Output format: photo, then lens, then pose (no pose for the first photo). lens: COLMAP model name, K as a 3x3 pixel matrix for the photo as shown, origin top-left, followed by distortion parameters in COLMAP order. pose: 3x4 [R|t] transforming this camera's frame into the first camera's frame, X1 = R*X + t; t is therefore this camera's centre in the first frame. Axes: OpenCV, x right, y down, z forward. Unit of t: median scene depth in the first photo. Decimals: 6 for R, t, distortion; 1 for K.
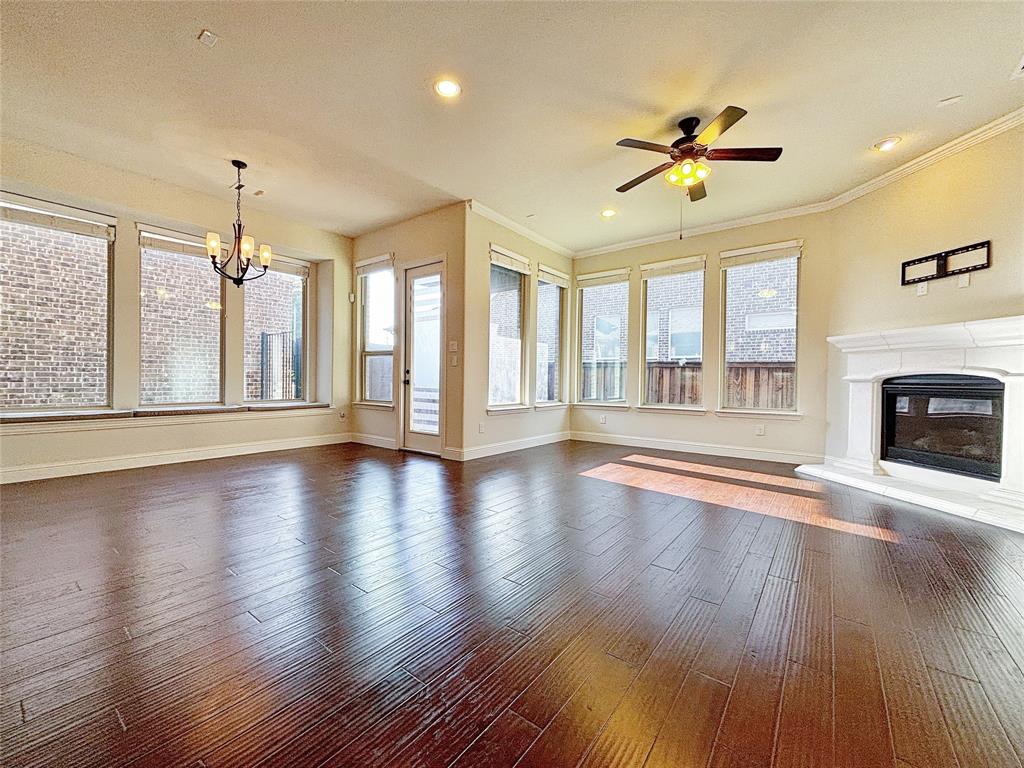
lens RADIAL K [[410.2, 0, 511.9], [0, 410.2, 386.1], [0, 0, 1]] dist [-0.003700, -0.000699]
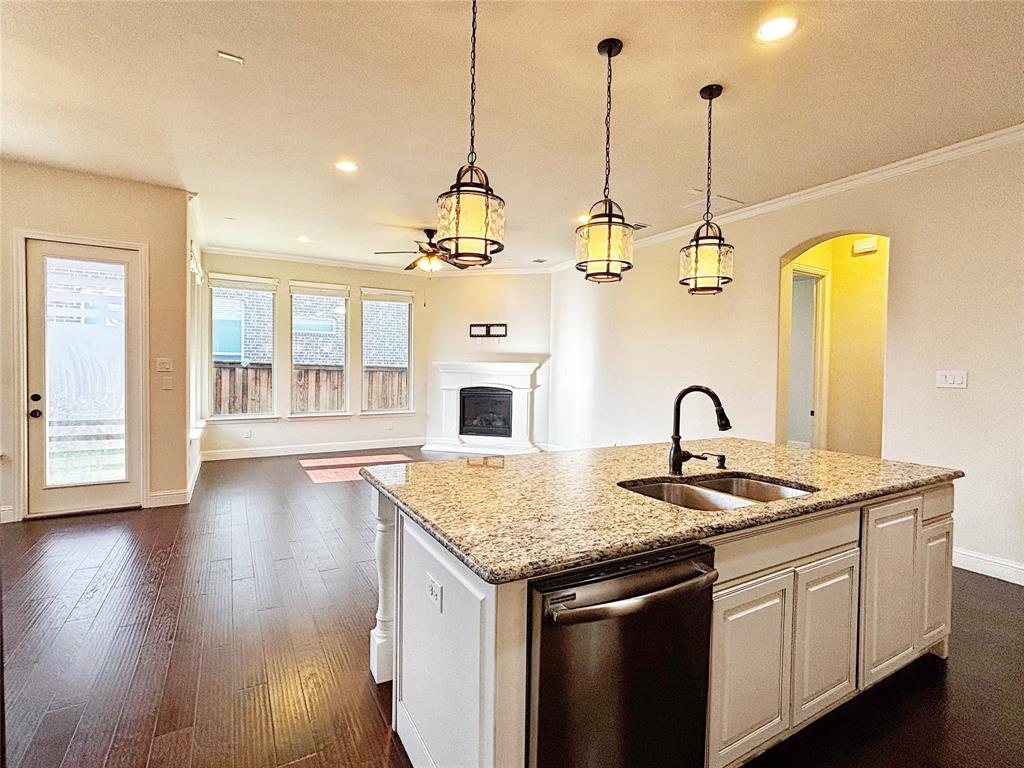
lens RADIAL K [[490.8, 0, 510.6], [0, 490.8, 380.8], [0, 0, 1]] dist [-0.000711, -0.000291]
pose [[0.380699, -0.029531, 0.924227, -0.678194], [0.005292, 0.999543, 0.029758, -0.079972], [-0.924684, -0.006437, 0.380682, 0.005668]]
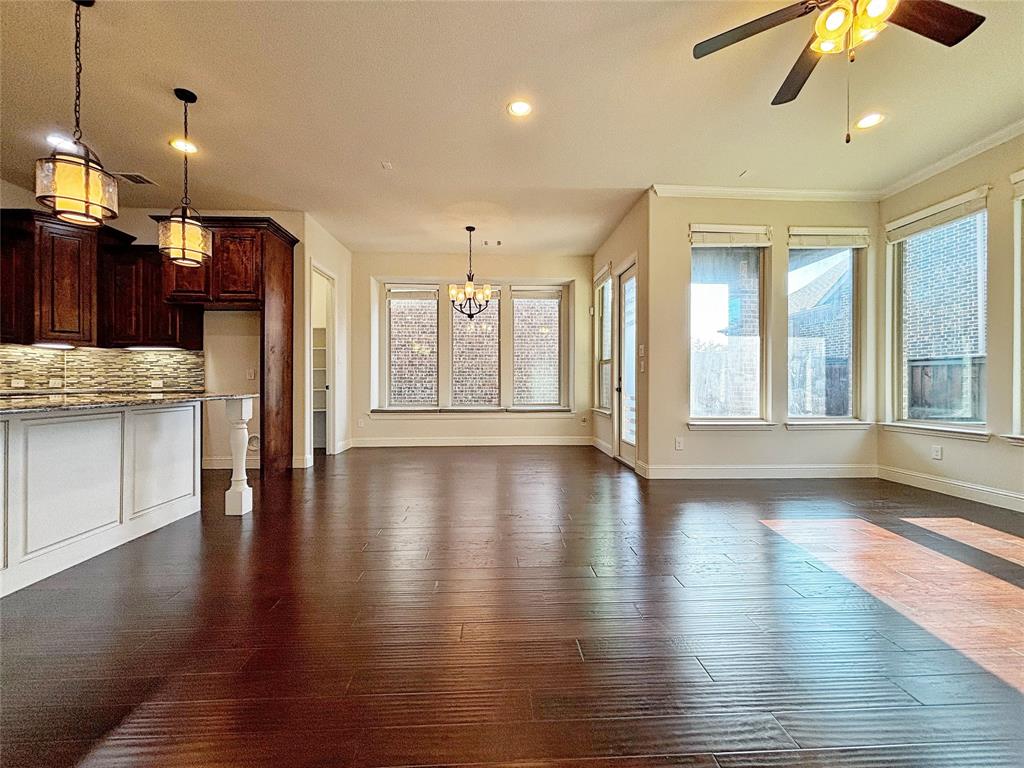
lens RADIAL K [[404.7, 0, 506.5], [0, 404.7, 385.6], [0, 0, 1]] dist [-0.008968, -0.000786]
pose [[0.639601, -0.005978, -0.768684, 0.310455], [-0.004775, 0.999920, -0.011750, -0.006826], [0.768692, 0.011185, 0.639521, 0.171031]]
